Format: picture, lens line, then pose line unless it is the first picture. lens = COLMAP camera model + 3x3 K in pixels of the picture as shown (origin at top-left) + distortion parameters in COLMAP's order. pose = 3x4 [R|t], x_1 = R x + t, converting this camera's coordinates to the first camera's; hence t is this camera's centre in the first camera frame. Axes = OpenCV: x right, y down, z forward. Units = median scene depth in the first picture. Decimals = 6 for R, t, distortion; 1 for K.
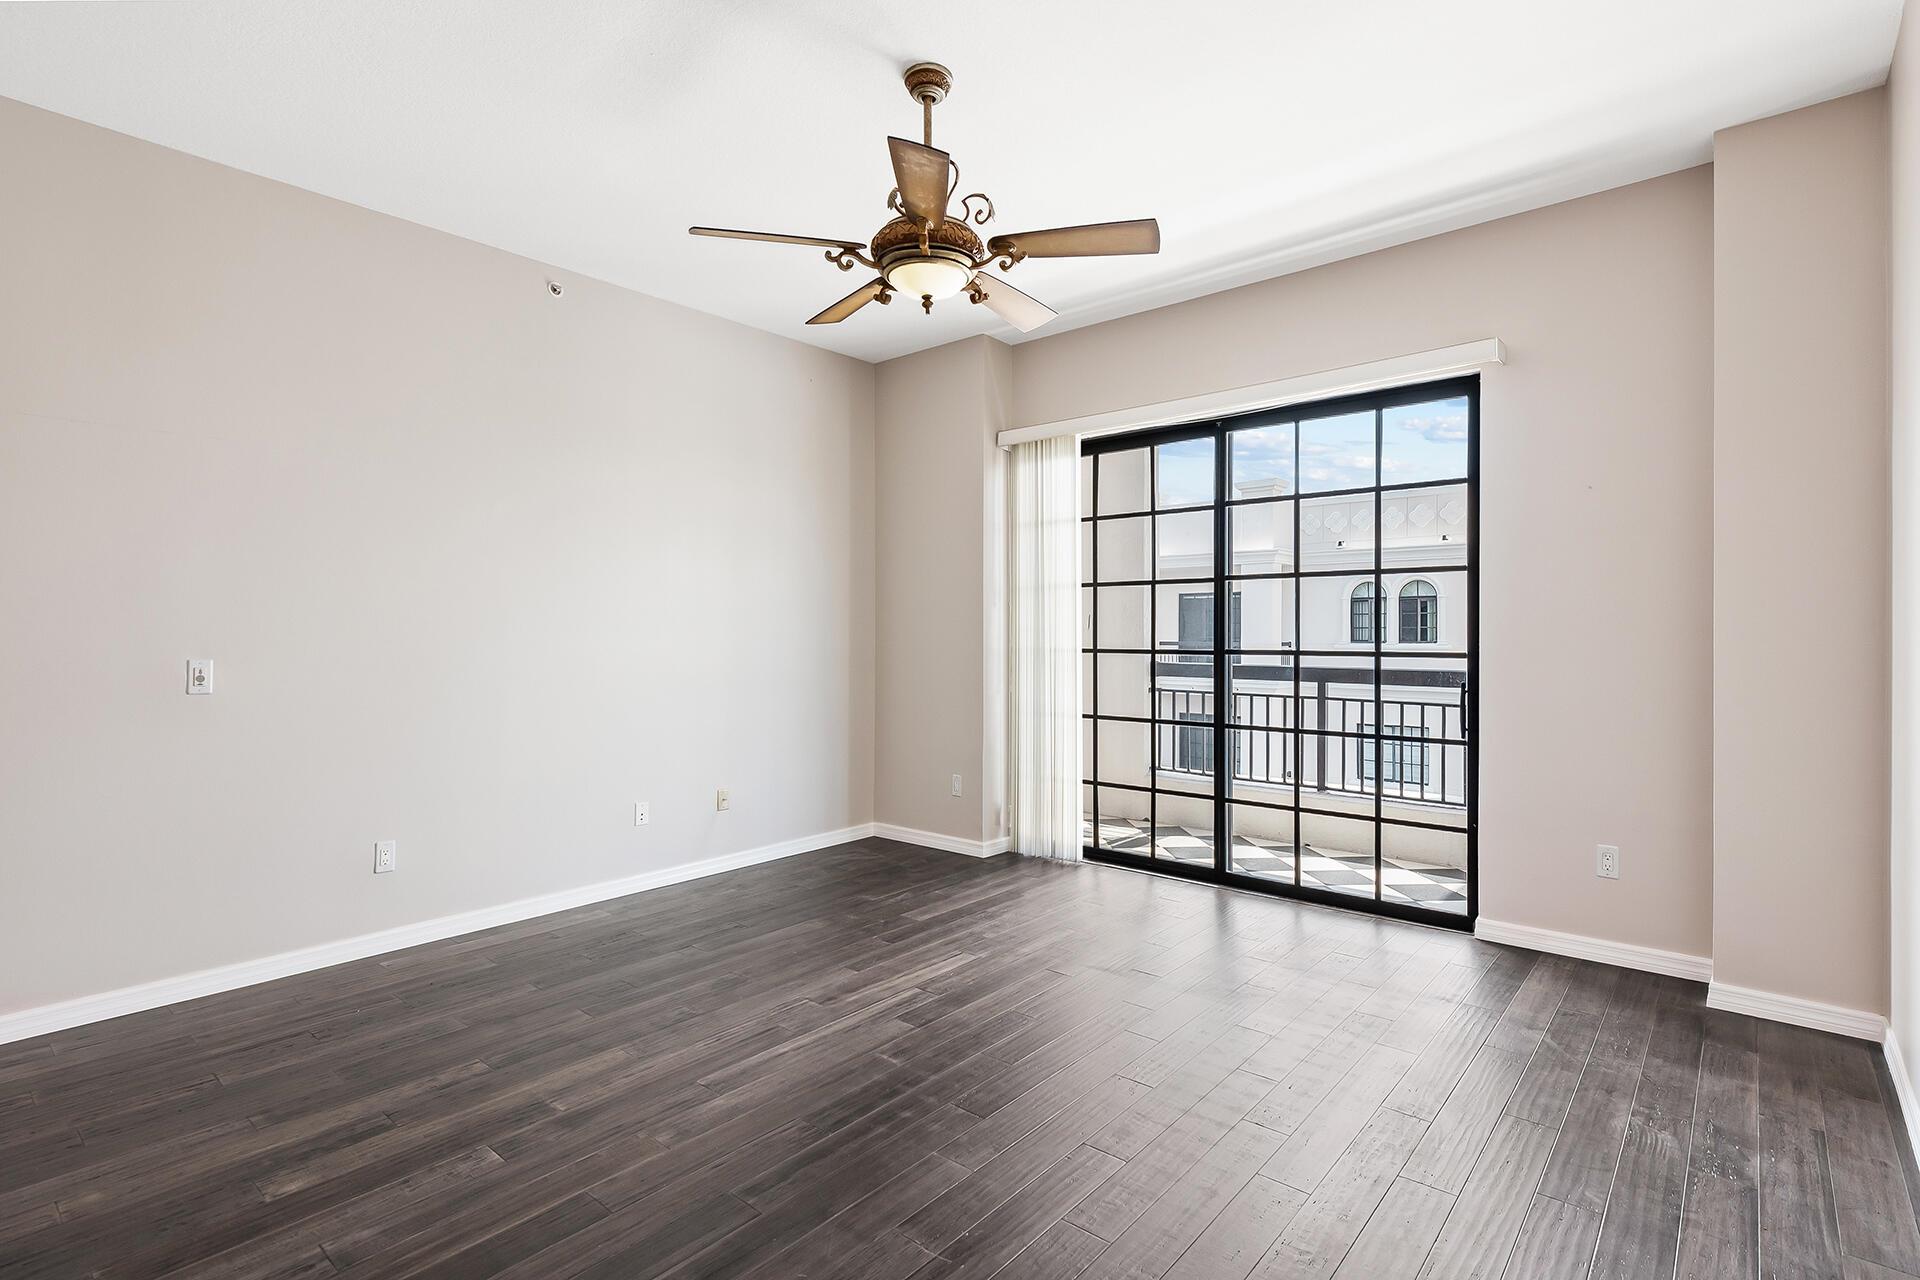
lens RADIAL K [[915.5, 0, 969.9], [0, 915.5, 627.7], [0, 0, 1]] dist [0.001898, -0.000298]
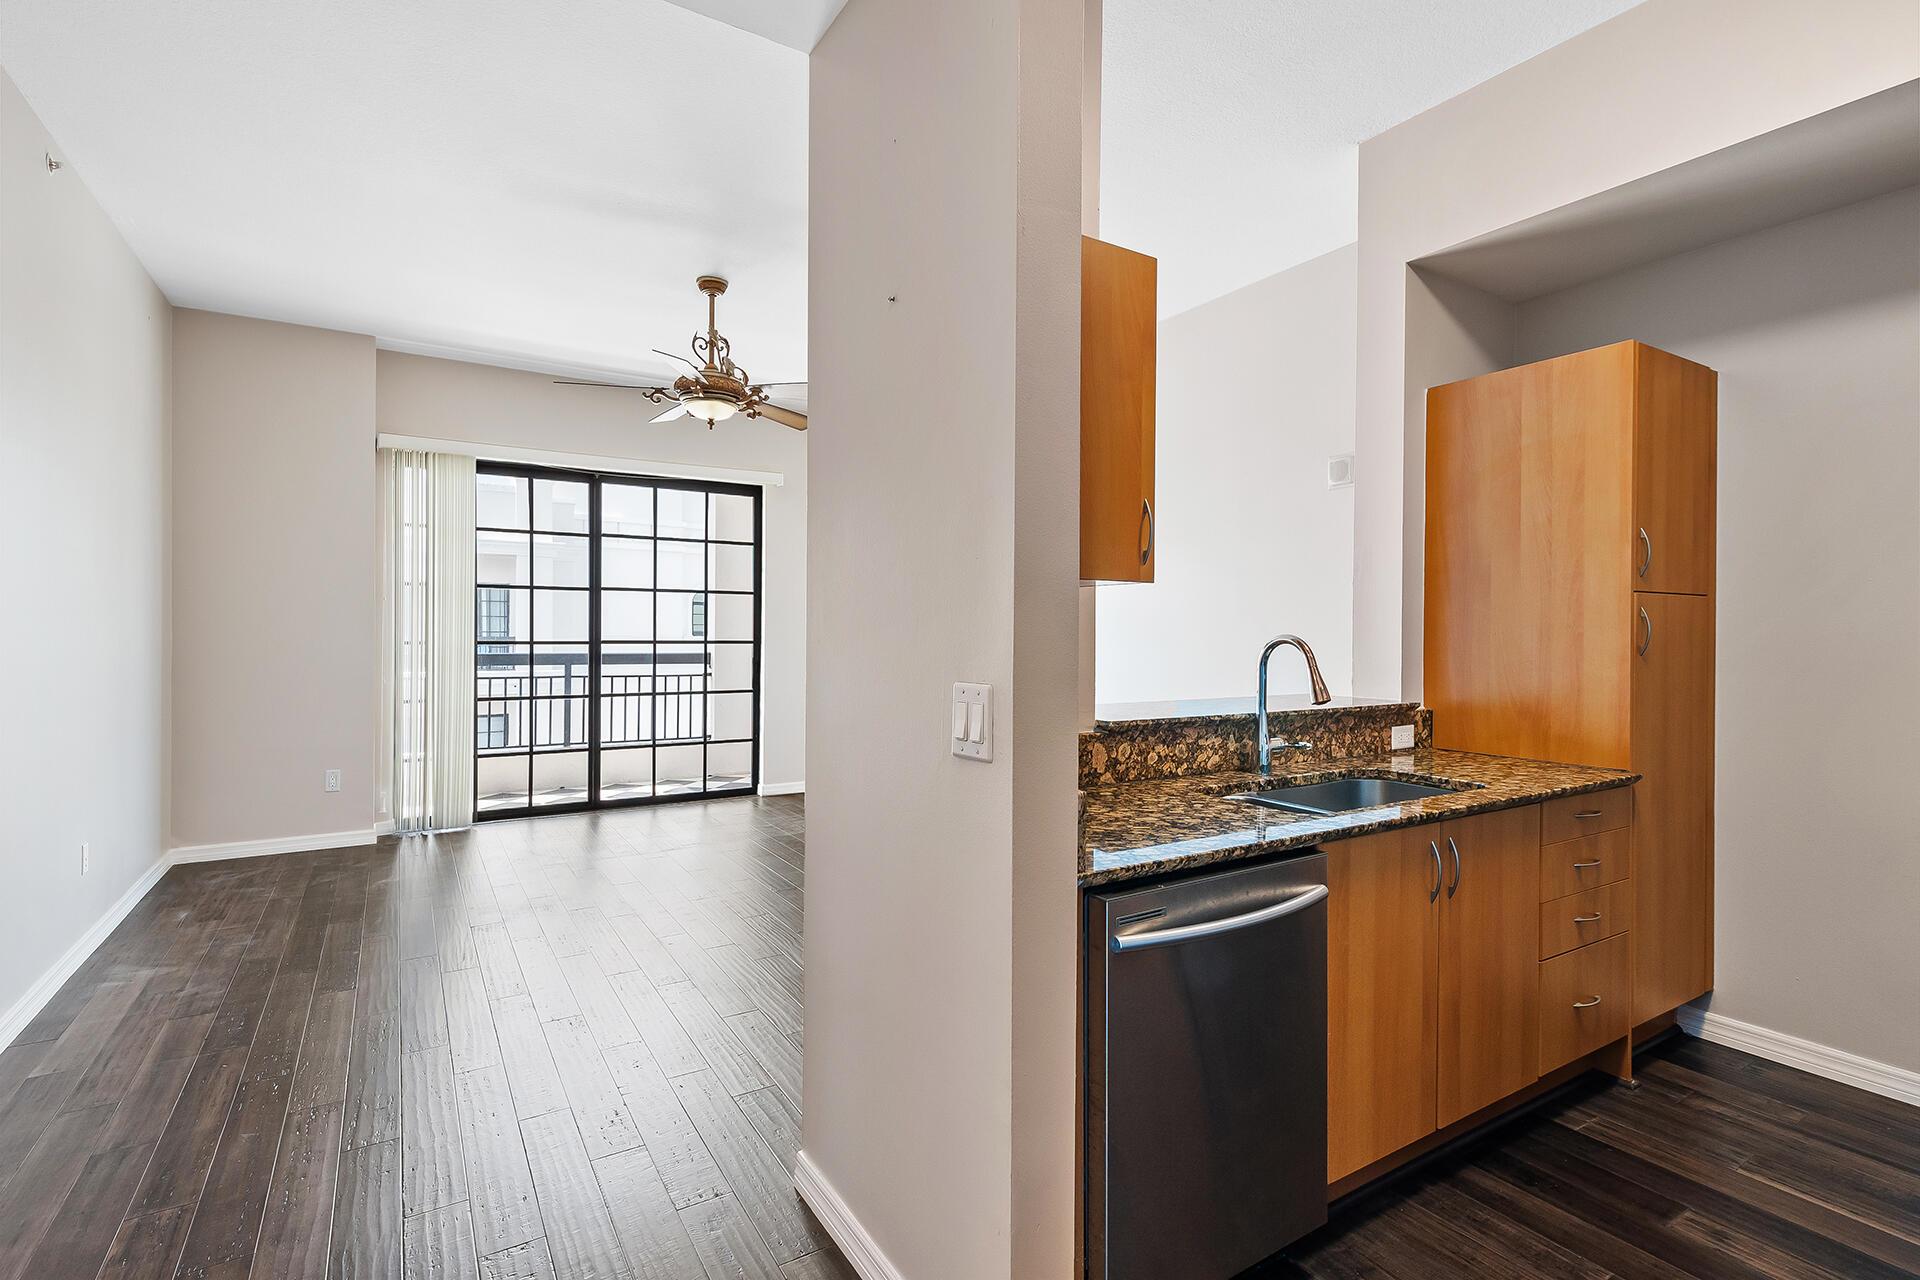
lens RADIAL K [[905.9, 0, 960.0], [0, 905.9, 640.0], [0, 0, 1]] dist [0.001162, 0.000010]
pose [[0.309576, -0.009716, 0.950825, -0.976183], [-0.014223, 0.999789, 0.014847, -0.005751], [-0.950768, -0.018119, 0.309373, 0.065041]]
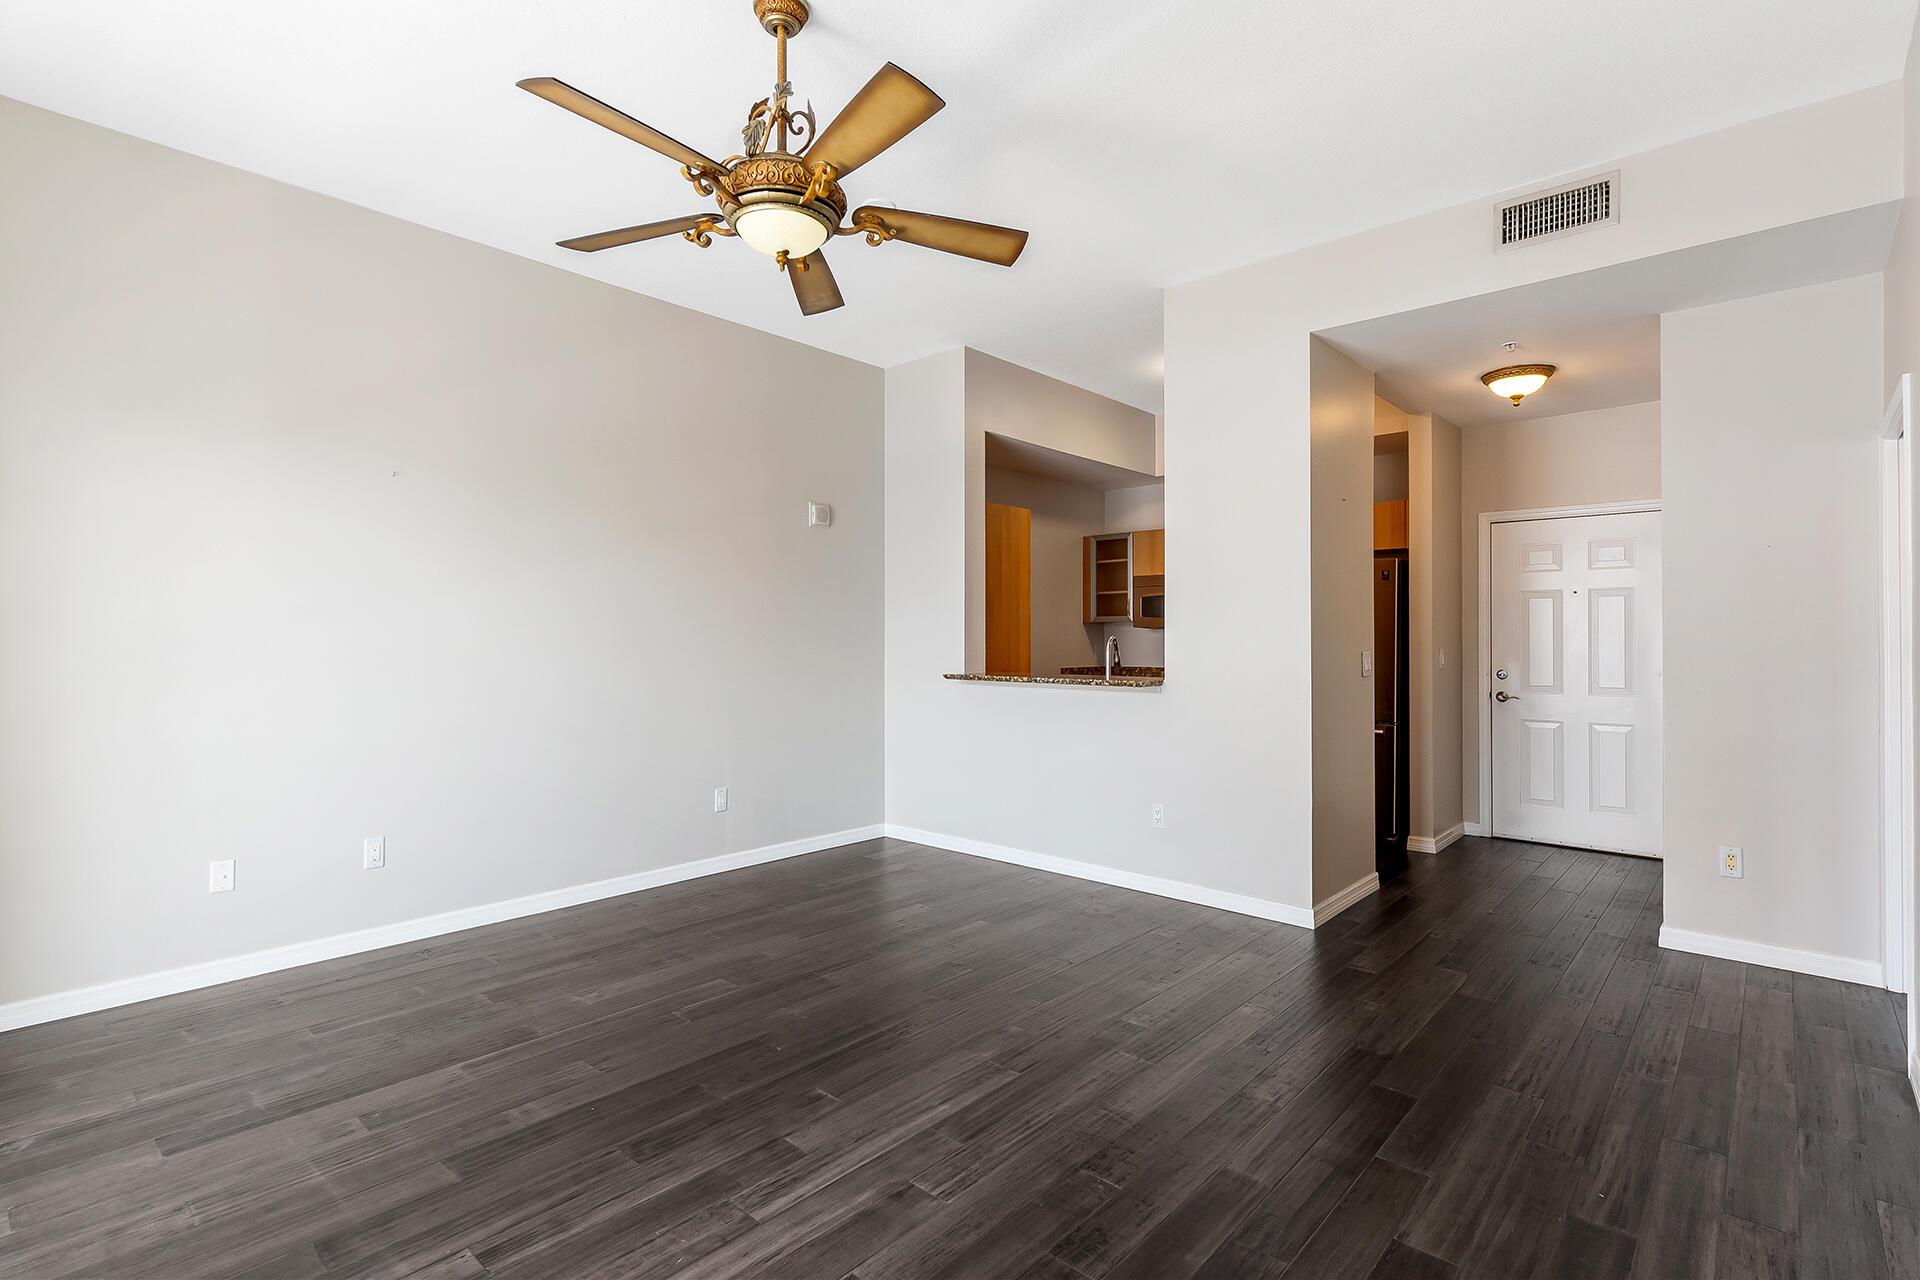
lens RADIAL K [[905.9, 0, 960.0], [0, 905.9, 640.0], [0, 0, 1]] dist [0.001162, 0.000010]
pose [[-0.999574, -0.002274, 0.029085, -0.168833], [-0.002356, 0.999993, -0.002788, 0.012277], [-0.029079, -0.002855, -0.999573, 1.297028]]
